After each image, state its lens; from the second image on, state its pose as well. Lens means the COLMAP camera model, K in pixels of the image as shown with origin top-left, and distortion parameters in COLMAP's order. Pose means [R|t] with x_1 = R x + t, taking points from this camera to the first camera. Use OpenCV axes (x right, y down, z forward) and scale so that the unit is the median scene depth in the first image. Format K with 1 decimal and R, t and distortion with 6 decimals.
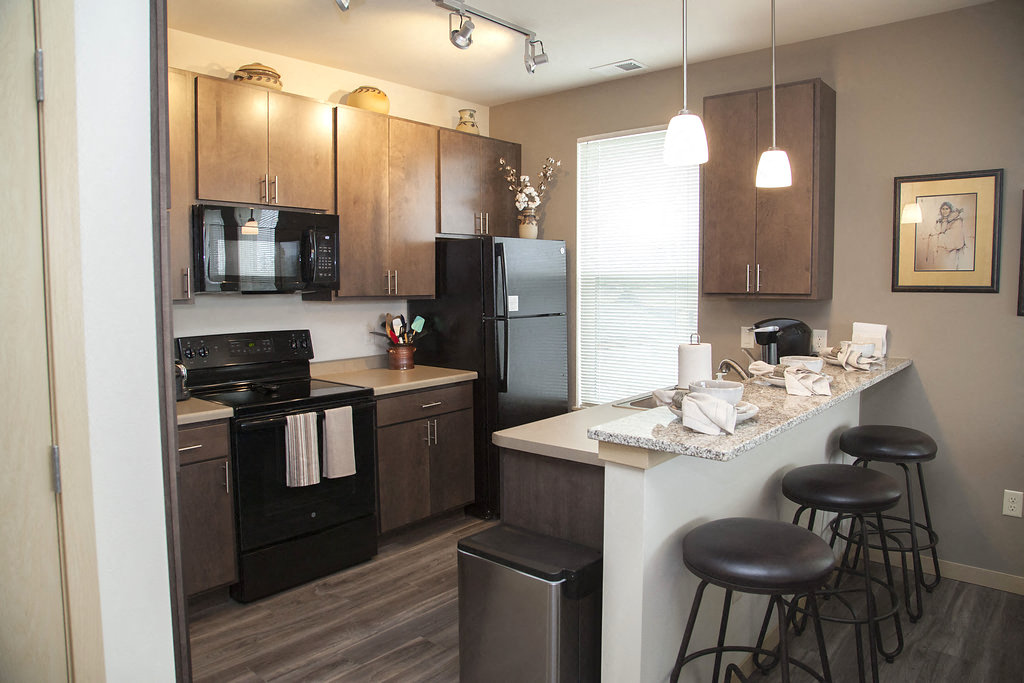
lens RADIAL K [[718.2, 0, 512.0], [0, 718.2, 341.5], [0, 0, 1]] dist [-0.078845, 0.001378]
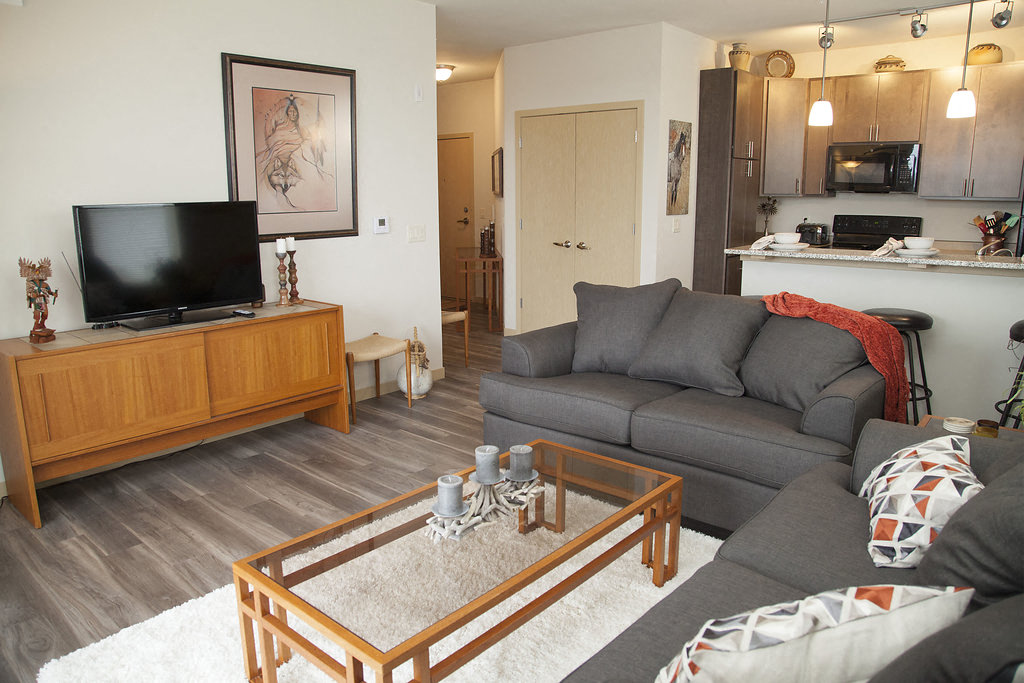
lens RADIAL K [[718.2, 0, 512.0], [0, 718.2, 341.5], [0, 0, 1]] dist [-0.078845, 0.001378]
pose [[-0.002772, 0.205584, -0.978636, 1.275375], [-0.069195, 0.976254, 0.205279, -0.001955], [0.997599, 0.068286, 0.011520, 0.099451]]
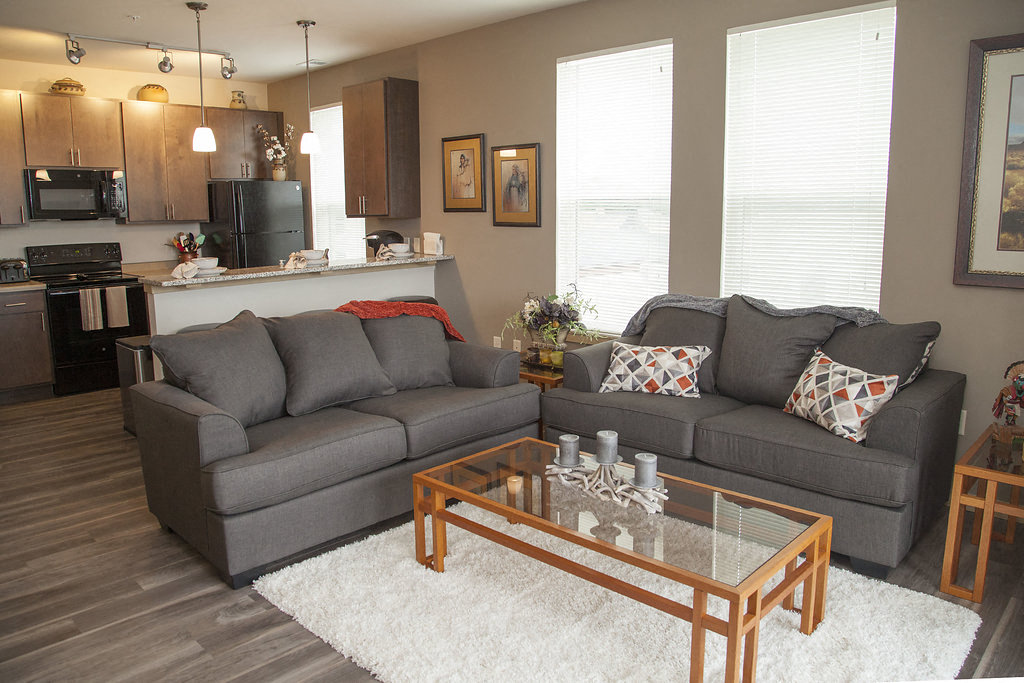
lens RADIAL K [[747.0, 0, 479.0], [0, 747.0, 336.0], [0, 0, 1]] dist [-0.041791, 0.003628]
pose [[0.996777, -0.002225, -0.080188, 0.654501], [0.009378, 0.995993, 0.088934, 0.051940], [0.079669, -0.089399, 0.992804, -0.602675]]
